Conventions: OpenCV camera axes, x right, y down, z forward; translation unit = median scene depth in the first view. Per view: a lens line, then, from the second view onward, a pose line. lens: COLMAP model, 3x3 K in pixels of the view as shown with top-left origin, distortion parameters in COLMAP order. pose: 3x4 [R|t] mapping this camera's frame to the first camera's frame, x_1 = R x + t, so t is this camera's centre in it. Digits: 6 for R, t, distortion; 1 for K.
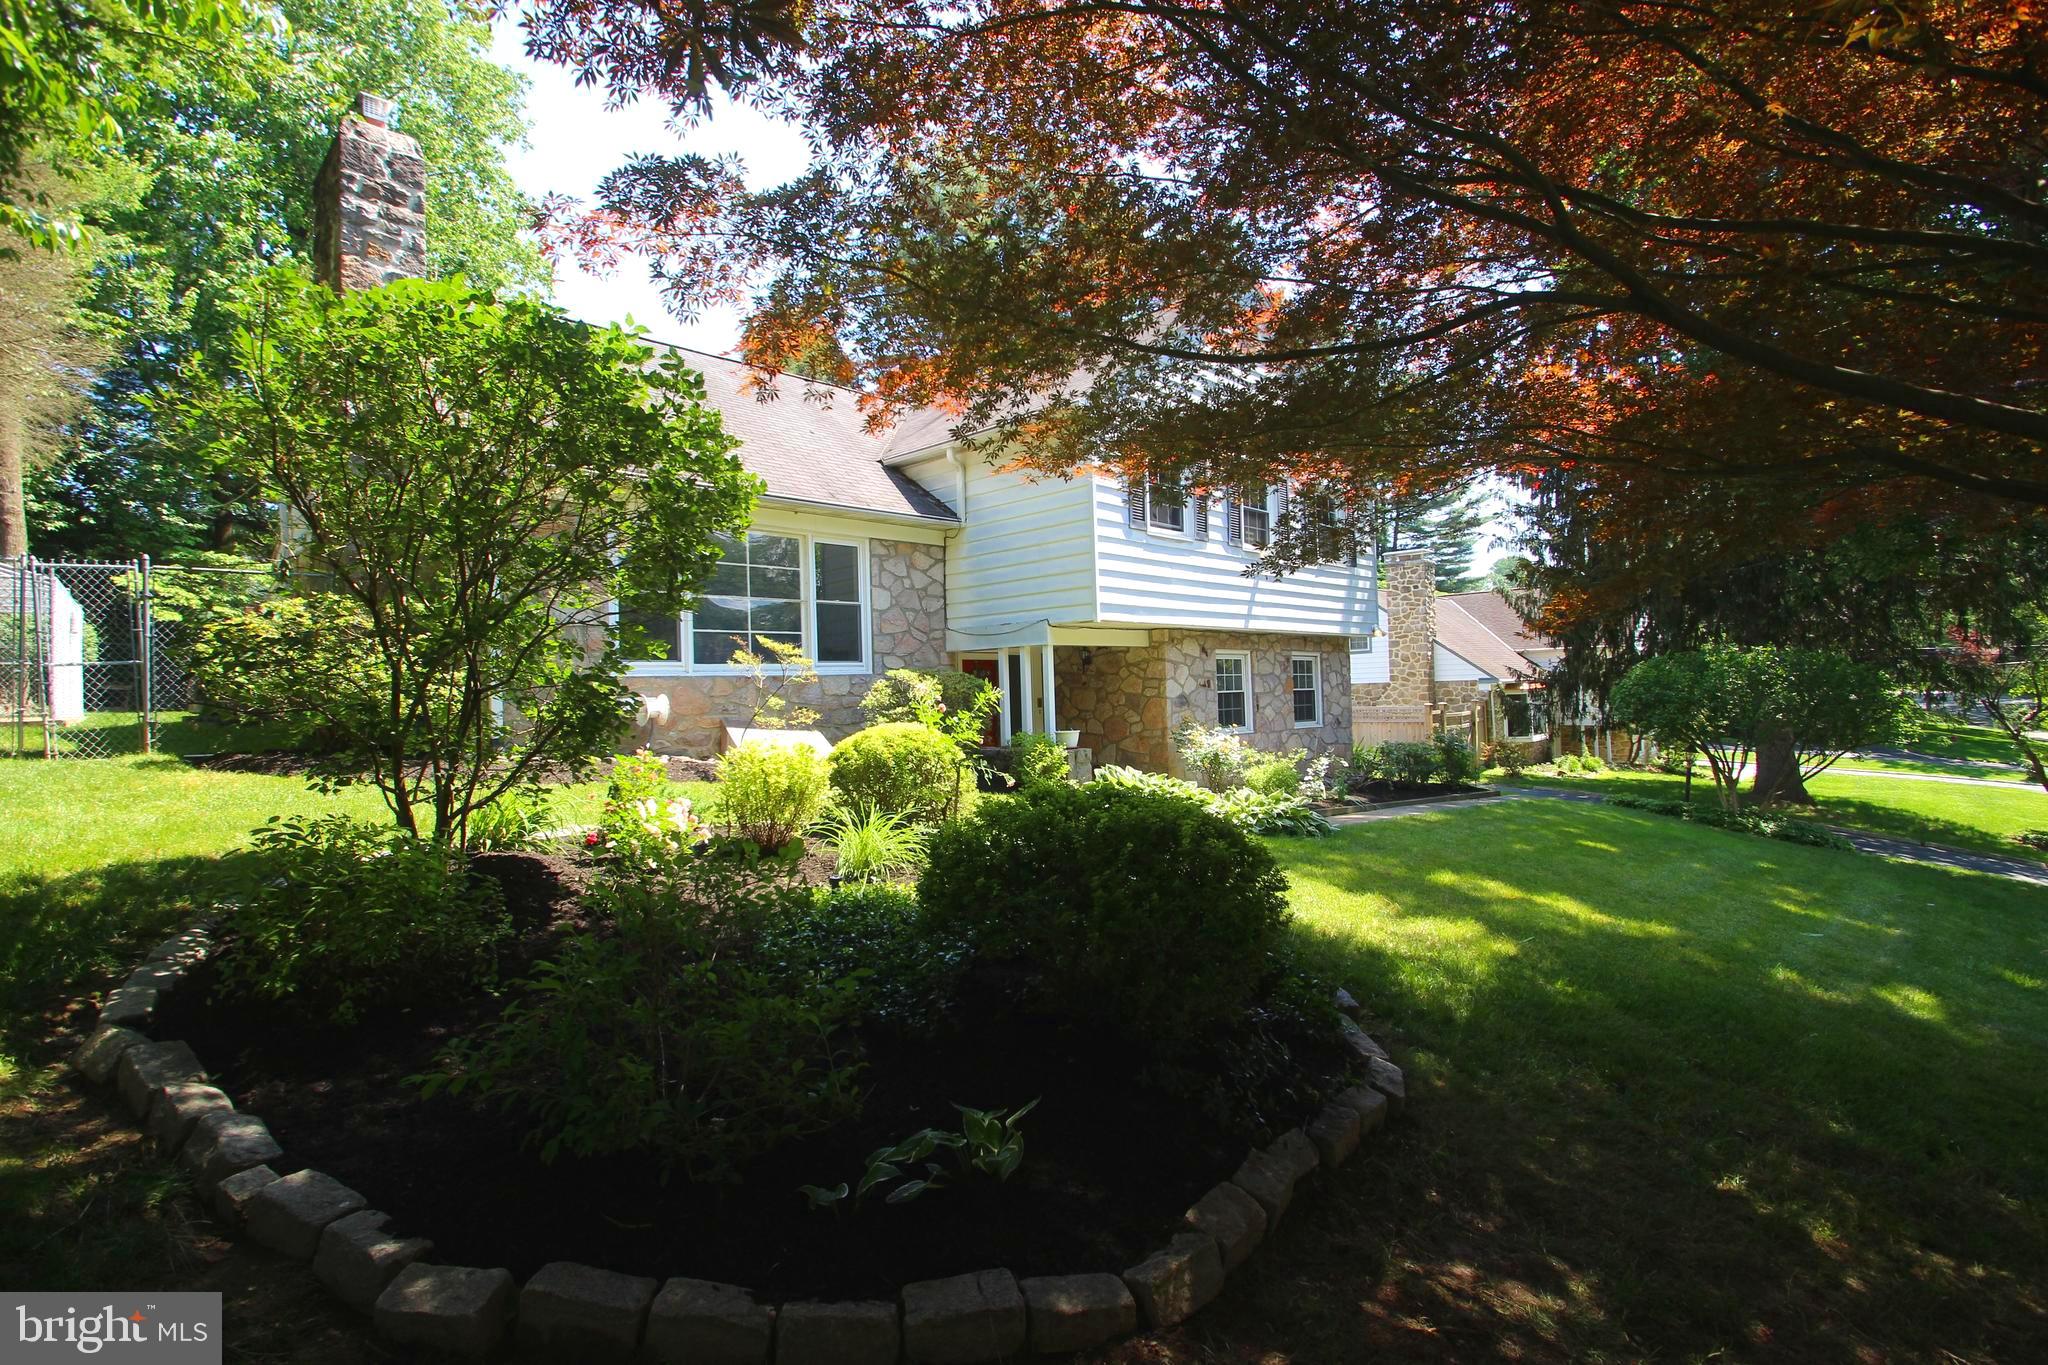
lens RADIAL K [[955.3, 0, 1029.0], [0, 955.3, 680.7], [0, 0, 1]] dist [0.005606, -0.010203]
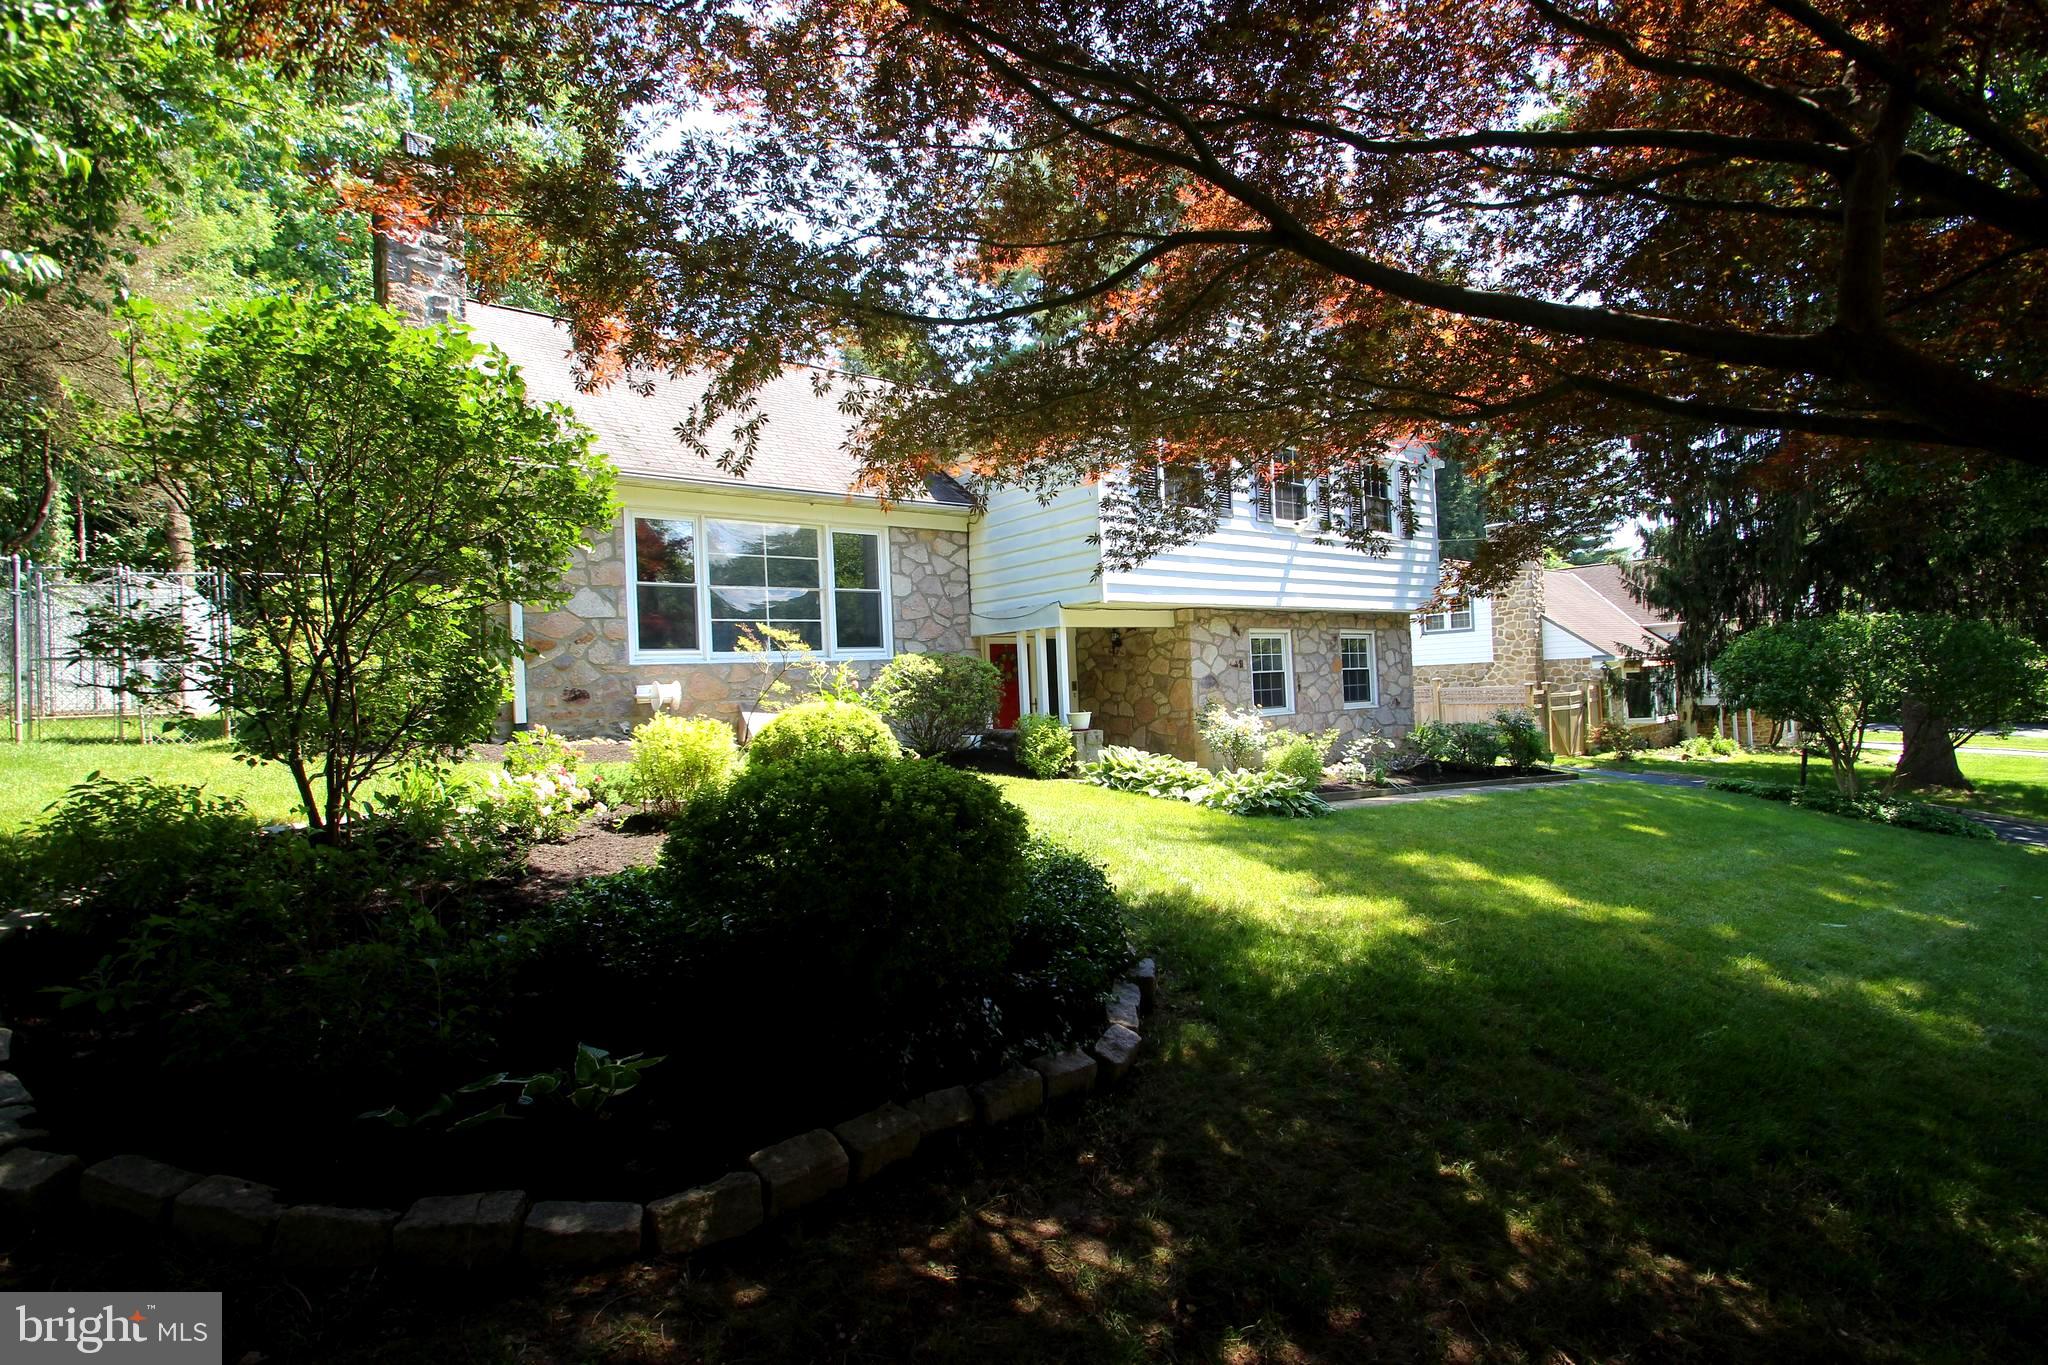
lens RADIAL K [[955.3, 0, 1029.0], [0, 955.3, 680.7], [0, 0, 1]] dist [0.005606, -0.010203]
pose [[0.991553, -0.014544, -0.128882, 0.111446], [0.016078, 0.999812, 0.010870, 0.007158], [0.128699, -0.012850, 0.991600, 0.003453]]
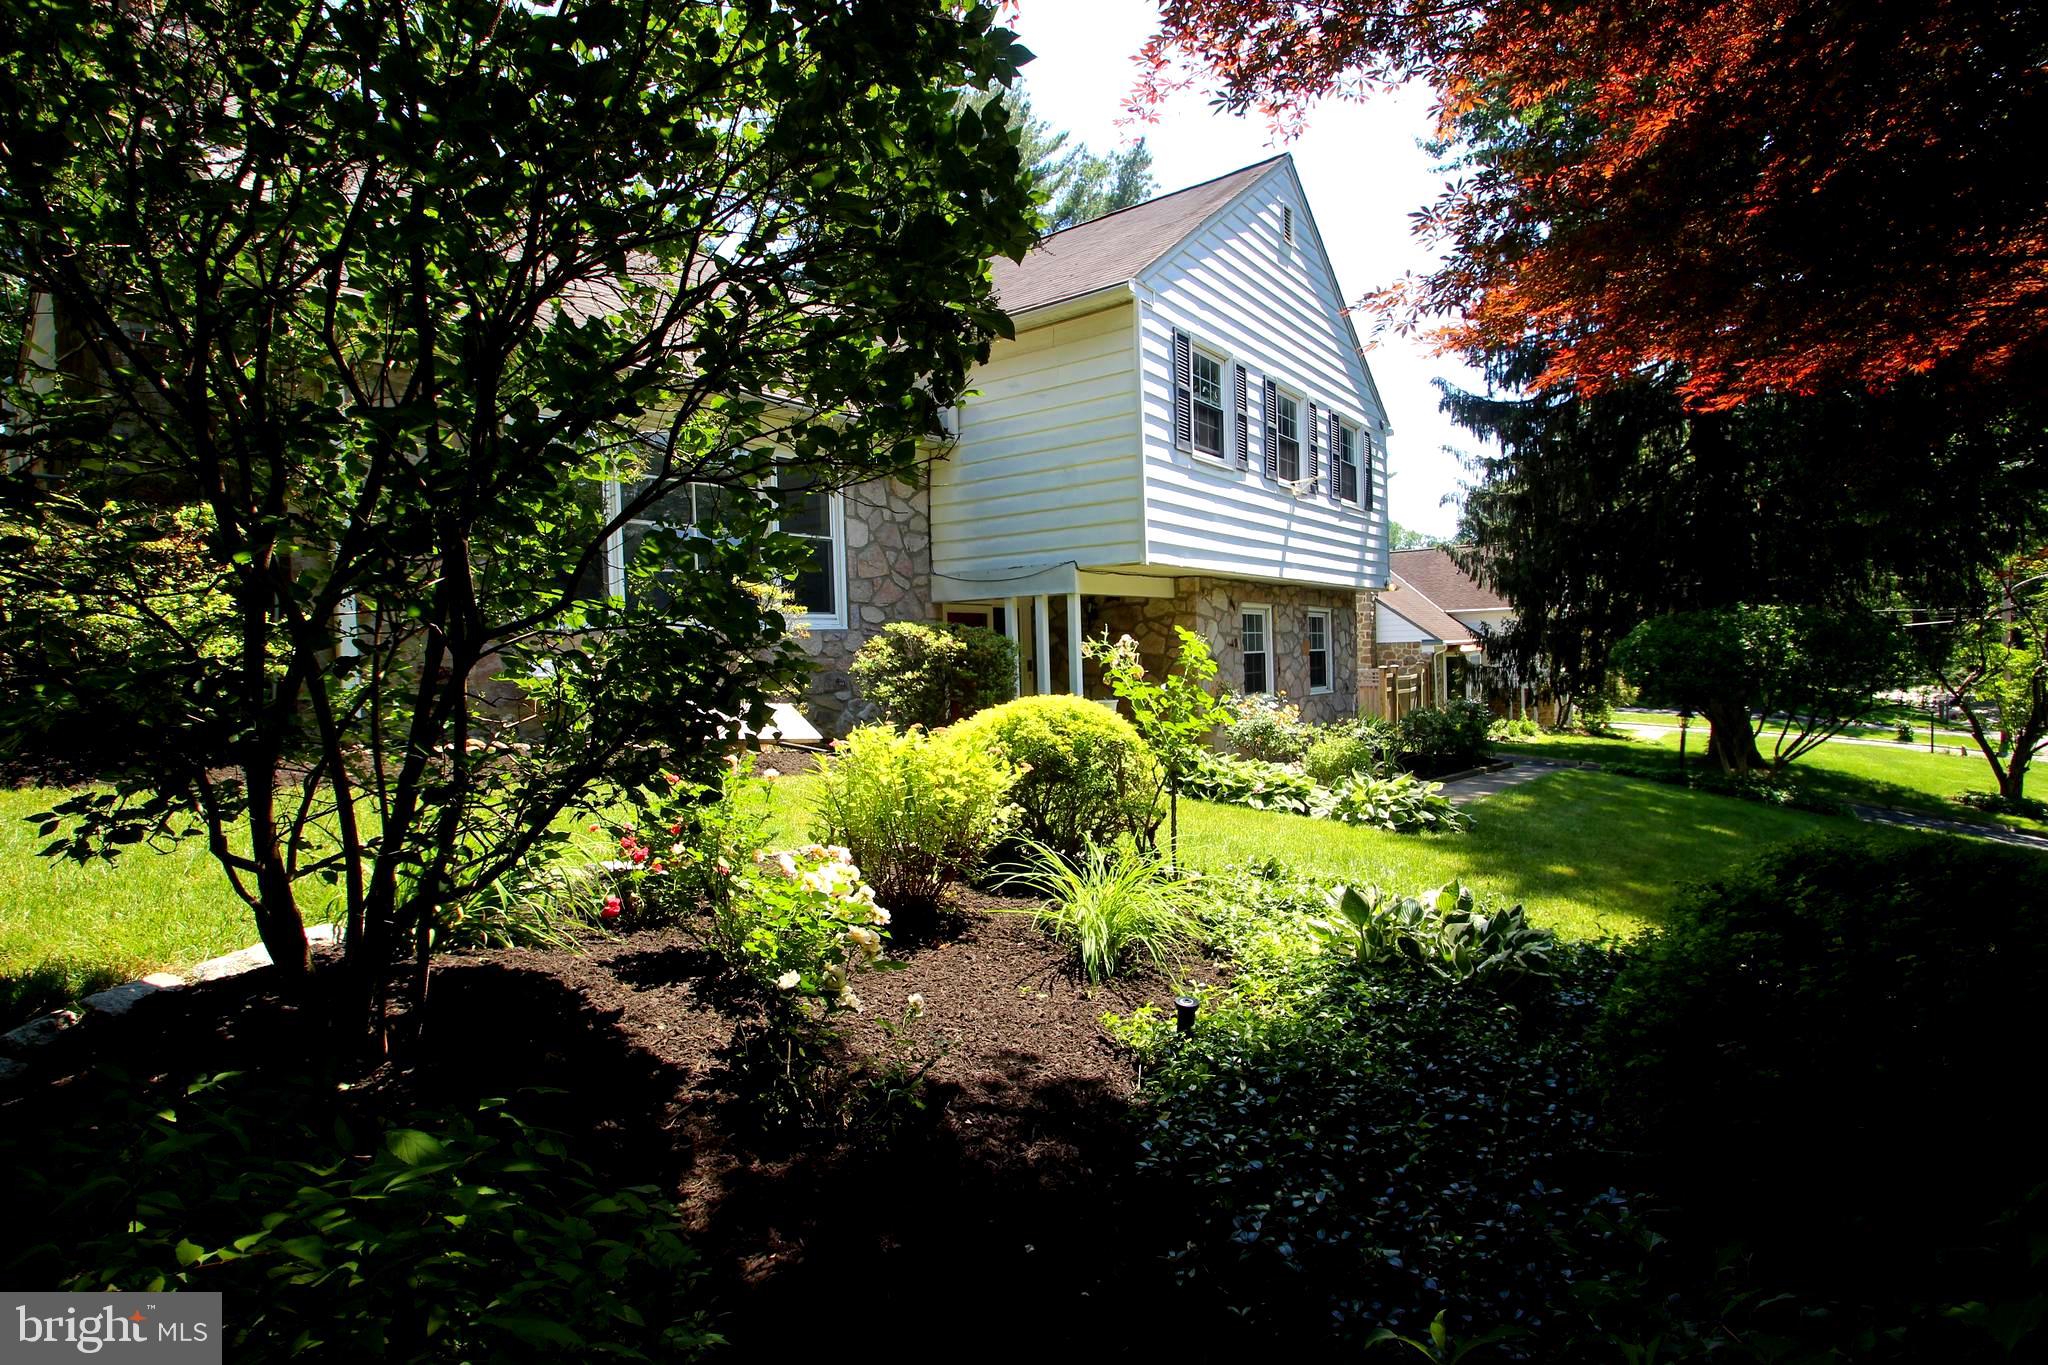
lens RADIAL K [[996.0, 0, 1030.6], [0, 996.0, 677.8], [0, 0, 1]] dist [0.003886, -0.013578]
pose [[0.990862, -0.003006, 0.134843, -0.125534], [-0.001669, 0.999402, 0.034539, 0.004274], [-0.134867, -0.034448, 0.990265, 0.169453]]
